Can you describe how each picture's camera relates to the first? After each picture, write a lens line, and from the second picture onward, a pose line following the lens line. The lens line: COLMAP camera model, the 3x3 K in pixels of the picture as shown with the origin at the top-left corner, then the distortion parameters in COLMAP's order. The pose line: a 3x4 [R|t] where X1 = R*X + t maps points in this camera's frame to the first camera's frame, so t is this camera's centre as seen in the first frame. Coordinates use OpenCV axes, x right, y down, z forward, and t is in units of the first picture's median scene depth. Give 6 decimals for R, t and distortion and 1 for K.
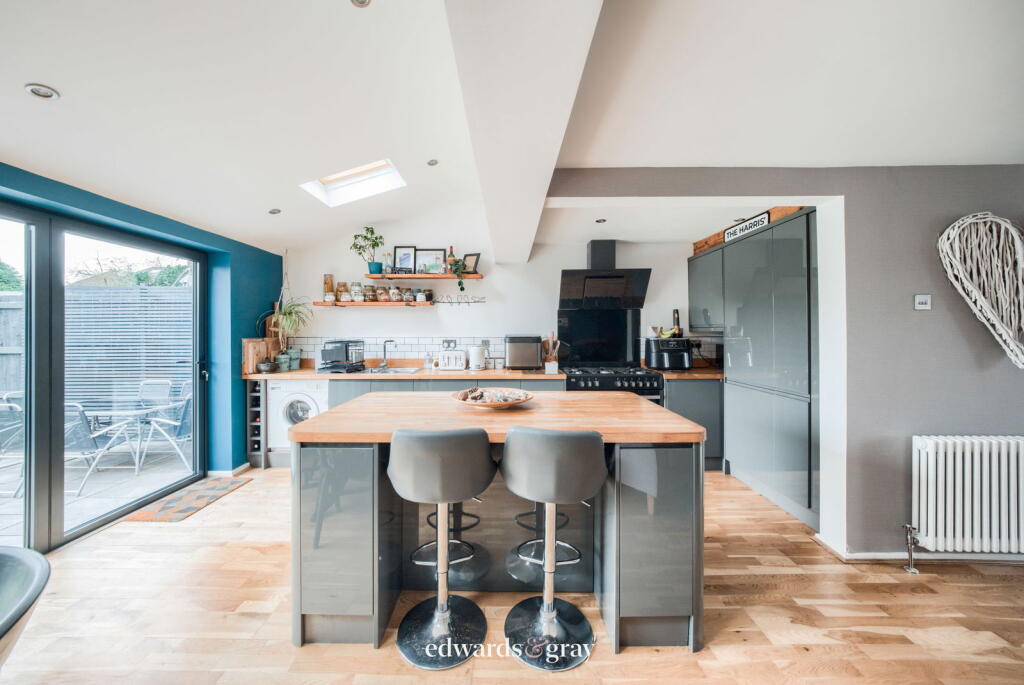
lens RADIAL K [[331.7, 0, 508.1], [0, 331.7, 327.3], [0, 0, 1]] dist [0.000971, 0.000186]
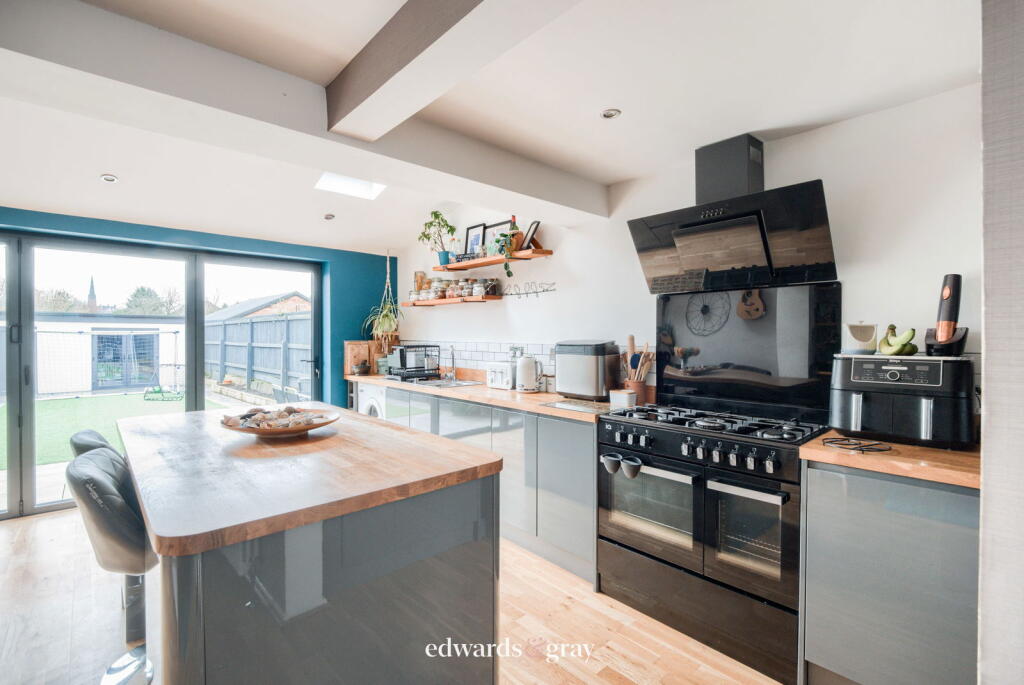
lens RADIAL K [[459.0, 0, 512.8], [0, 459.0, 337.0], [0, 0, 1]] dist [-0.001971, -0.000255]
pose [[0.689103, 0.006331, -0.724635, 0.569581], [0.000352, 0.999959, 0.009072, 0.007690], [0.724663, -0.006507, 0.689073, 0.348051]]
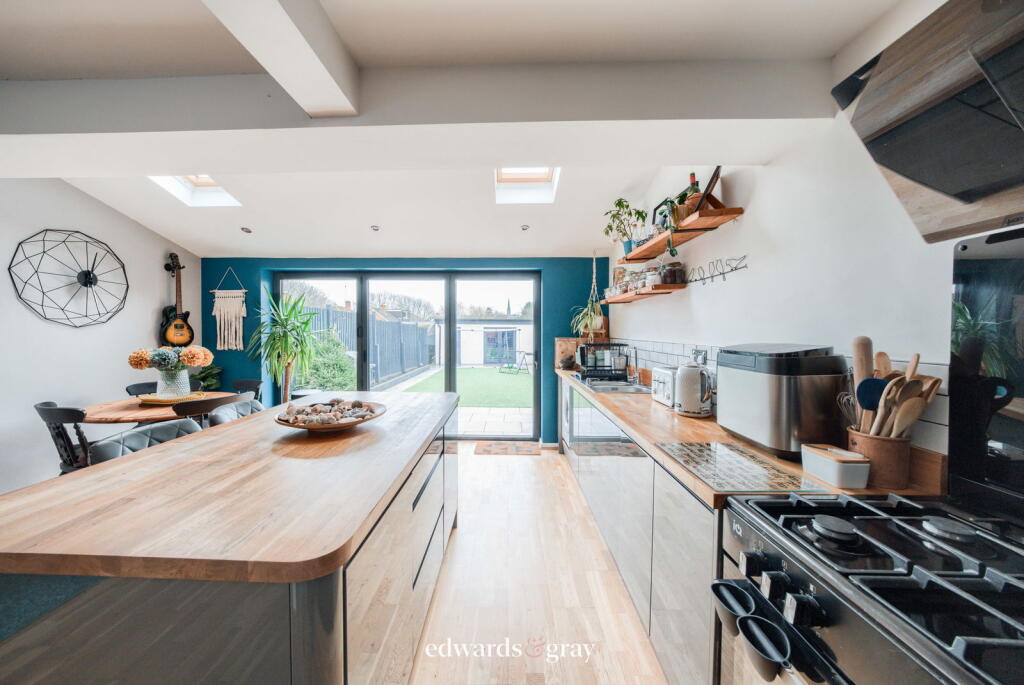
lens RADIAL K [[354.8, 0, 498.5], [0, 354.8, 334.5], [0, 0, 1]] dist [-0.015460, 0.000046]
pose [[-0.021962, 0.011920, -0.999688, 0.426160], [0.000956, 0.999929, 0.011901, 0.006481], [0.999758, -0.000694, -0.021972, 0.750891]]
